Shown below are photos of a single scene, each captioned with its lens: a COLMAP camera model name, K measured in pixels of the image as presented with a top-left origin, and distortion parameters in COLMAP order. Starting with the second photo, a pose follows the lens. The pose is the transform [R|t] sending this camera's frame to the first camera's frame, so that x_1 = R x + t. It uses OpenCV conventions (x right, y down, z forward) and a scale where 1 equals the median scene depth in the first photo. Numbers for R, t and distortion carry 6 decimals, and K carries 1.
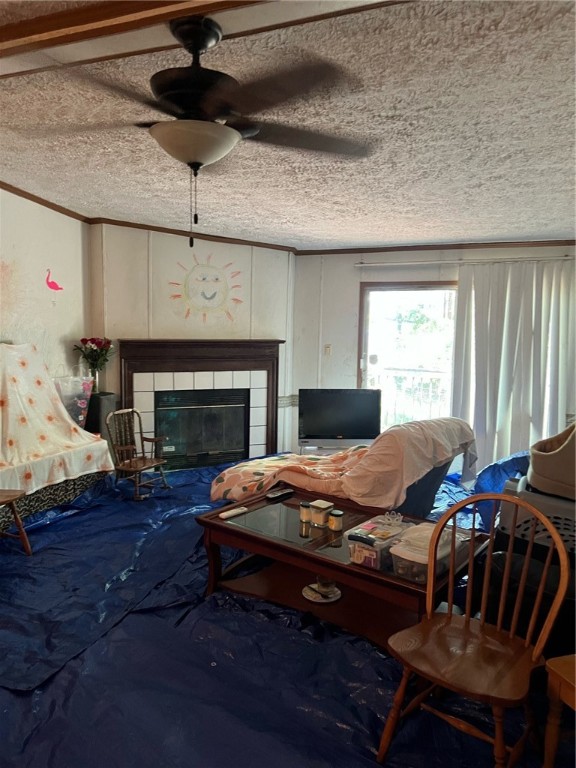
lens RADIAL K [[582.4, 0, 288.0], [0, 582.4, 384.0], [0, 0, 1]] dist [0.084924, -0.085616]
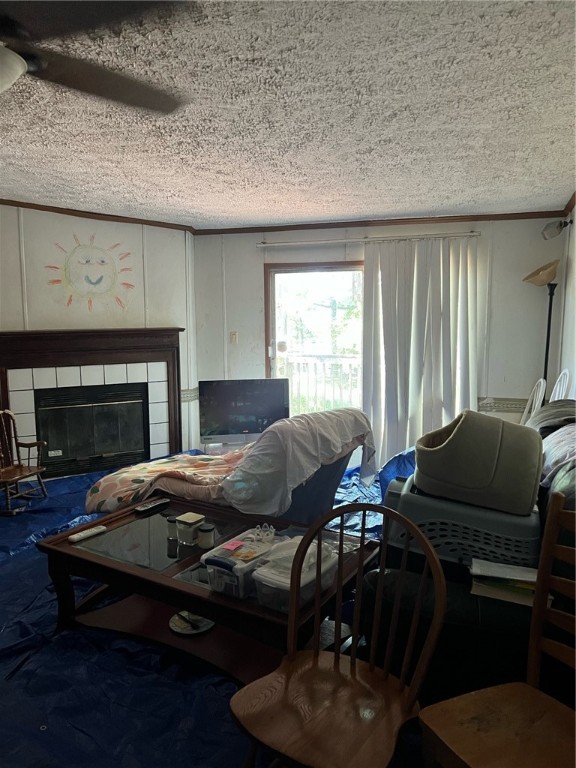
lens RADIAL K [[582.4, 0, 288.0], [0, 582.4, 384.0], [0, 0, 1]] dist [0.084924, -0.085616]
pose [[0.994323, -0.036449, 0.099964, 0.070884], [0.034418, 0.999166, 0.021966, -0.002539], [-0.100681, -0.018400, 0.994749, 0.079284]]
